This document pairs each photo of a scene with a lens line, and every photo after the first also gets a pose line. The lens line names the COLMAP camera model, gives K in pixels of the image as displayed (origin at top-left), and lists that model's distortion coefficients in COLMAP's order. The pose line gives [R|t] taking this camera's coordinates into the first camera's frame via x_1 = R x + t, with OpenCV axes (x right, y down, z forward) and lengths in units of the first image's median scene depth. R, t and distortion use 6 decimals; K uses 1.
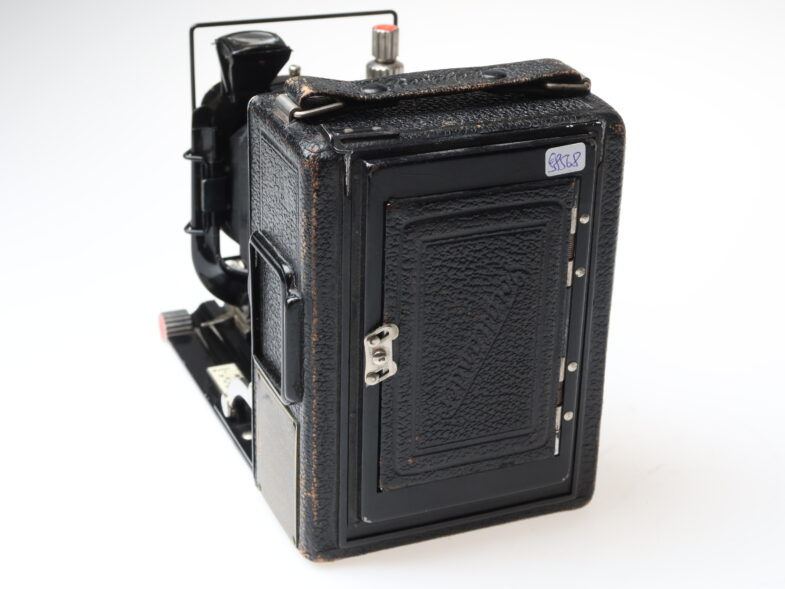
lens RADIAL K [[1581.9, 0, 392.5], [0, 1581.9, 294.5], [0, 0, 1]] dist [-0.006793, -0.025989]
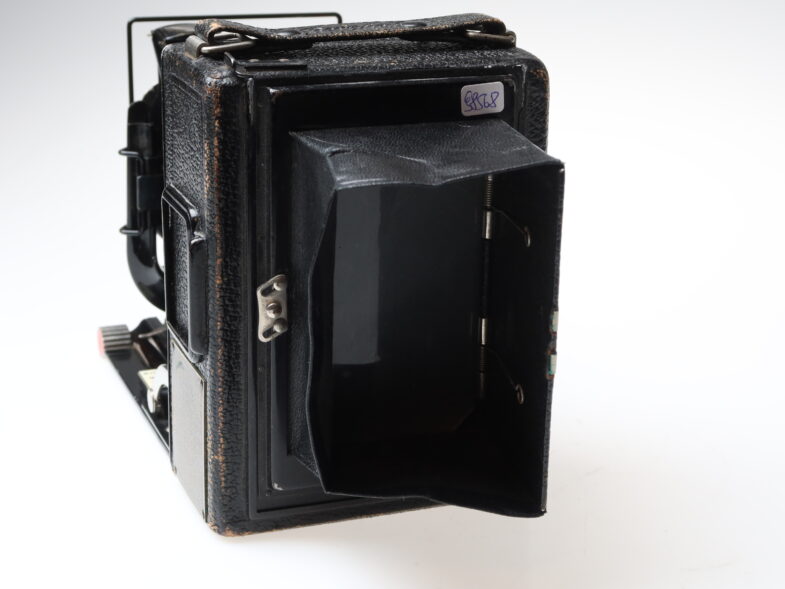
lens RADIAL K [[1581.9, 0, 392.5], [0, 1581.9, 294.5], [0, 0, 1]] dist [-0.006793, -0.025989]
pose [[0.999705, 0.005171, -0.023750, 0.074994], [-0.007998, 0.992679, -0.120518, 0.143779], [0.022953, 0.120672, 0.992427, 0.054450]]
